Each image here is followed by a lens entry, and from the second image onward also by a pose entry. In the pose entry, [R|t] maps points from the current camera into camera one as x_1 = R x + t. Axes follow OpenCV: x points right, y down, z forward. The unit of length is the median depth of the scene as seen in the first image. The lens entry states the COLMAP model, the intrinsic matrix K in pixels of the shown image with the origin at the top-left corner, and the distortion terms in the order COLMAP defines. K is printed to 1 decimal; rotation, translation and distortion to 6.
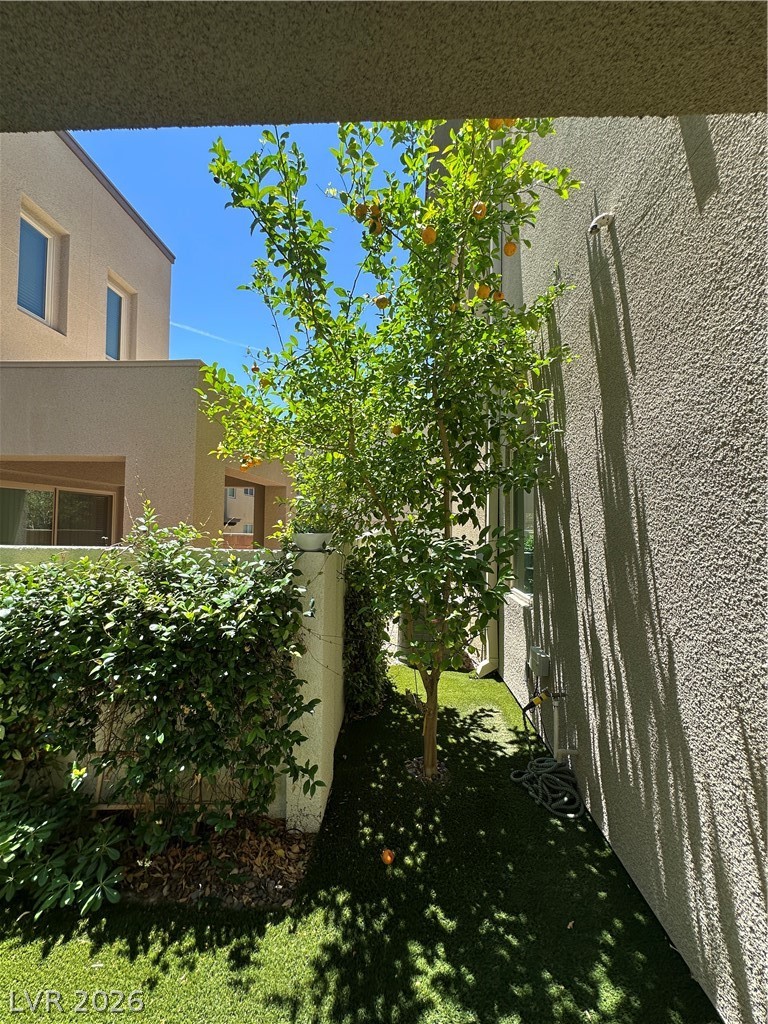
lens RADIAL K [[408.8, 0, 381.9], [0, 408.8, 510.6], [0, 0, 1]] dist [0.000814, 0.000438]
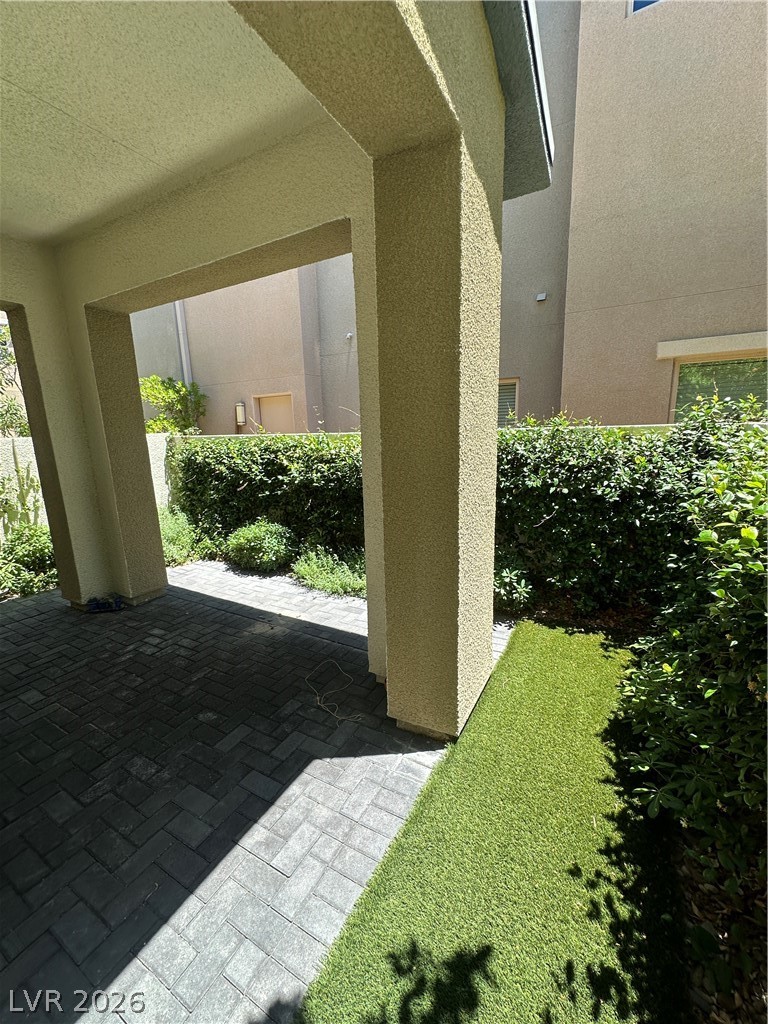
lens RADIAL K [[408.8, 0, 381.5], [0, 408.8, 511.1], [0, 0, 1]] dist [0.000814, 0.000438]
pose [[-0.444269, 0.177638, -0.878106, 0.235587], [0.051155, 0.983576, 0.173093, 0.087982], [0.894432, 0.031980, -0.446059, 0.694488]]
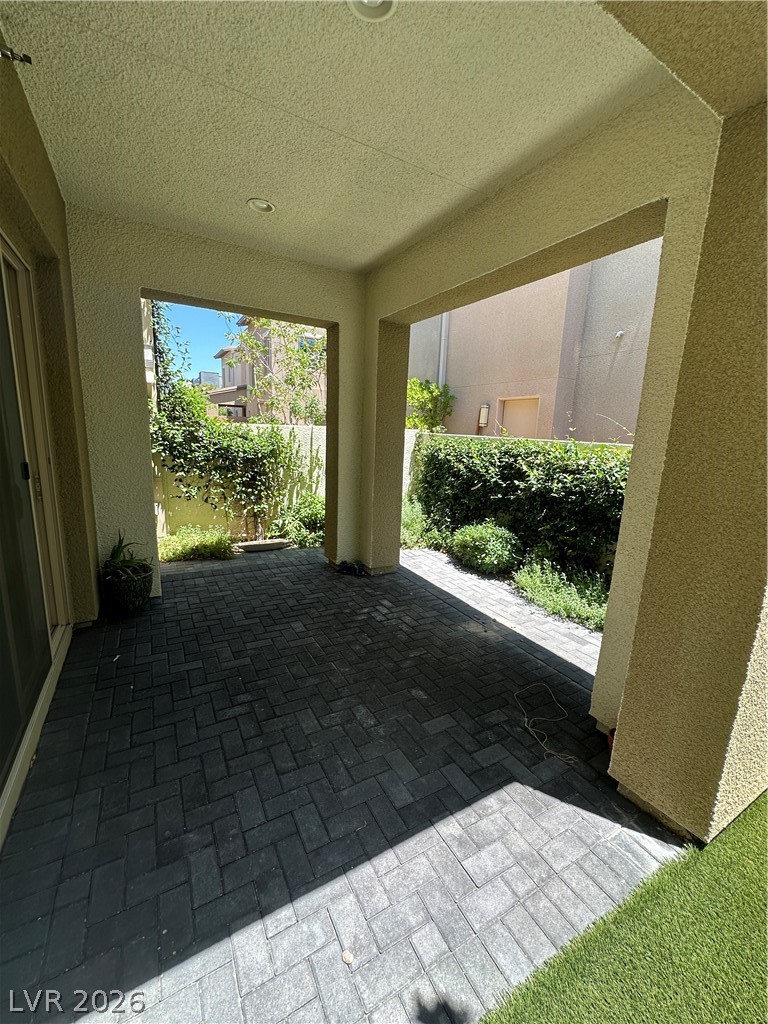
lens RADIAL K [[408.8, 0, 385.6], [0, 408.8, 511.0], [0, 0, 1]] dist [0.000814, 0.000438]
pose [[-0.838941, 0.060529, -0.540846, 0.268255], [-0.034158, 0.985980, 0.163331, 0.082164], [0.543149, 0.155499, -0.825112, 0.648783]]
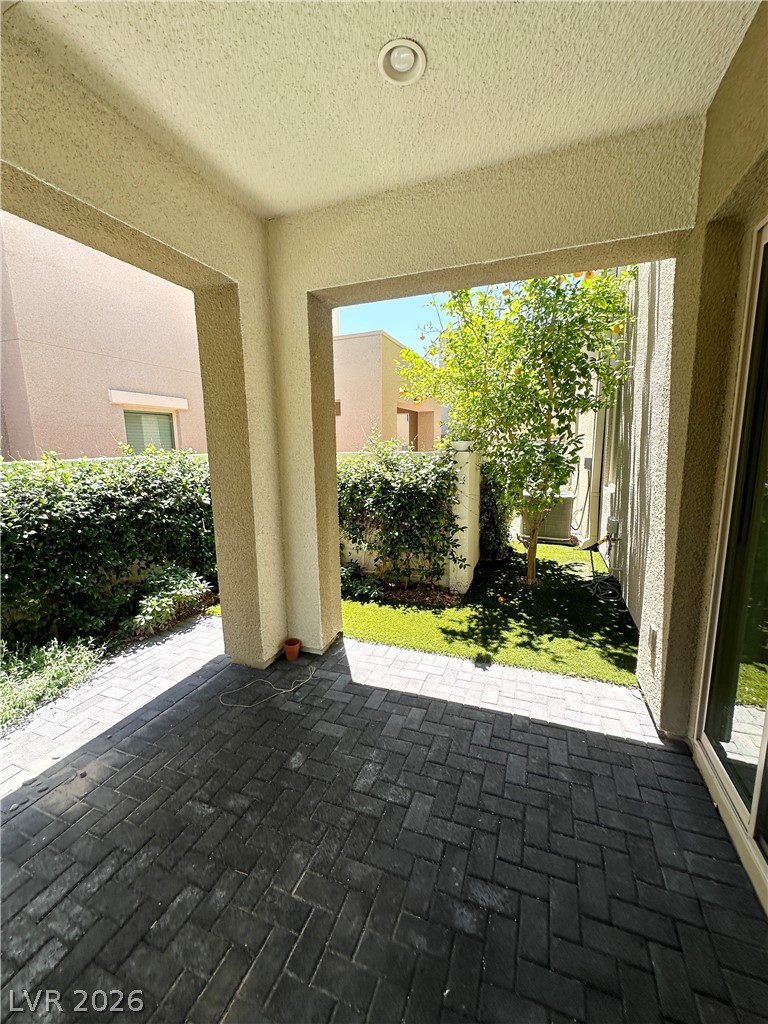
lens RADIAL K [[408.8, 0, 382.6], [0, 408.8, 508.4], [0, 0, 1]] dist [0.000814, 0.000438]
pose [[0.947860, 0.023054, -0.317851, 0.085447], [0.035900, 0.983307, 0.178377, 0.012864], [0.316658, -0.180488, 0.931210, -0.952856]]
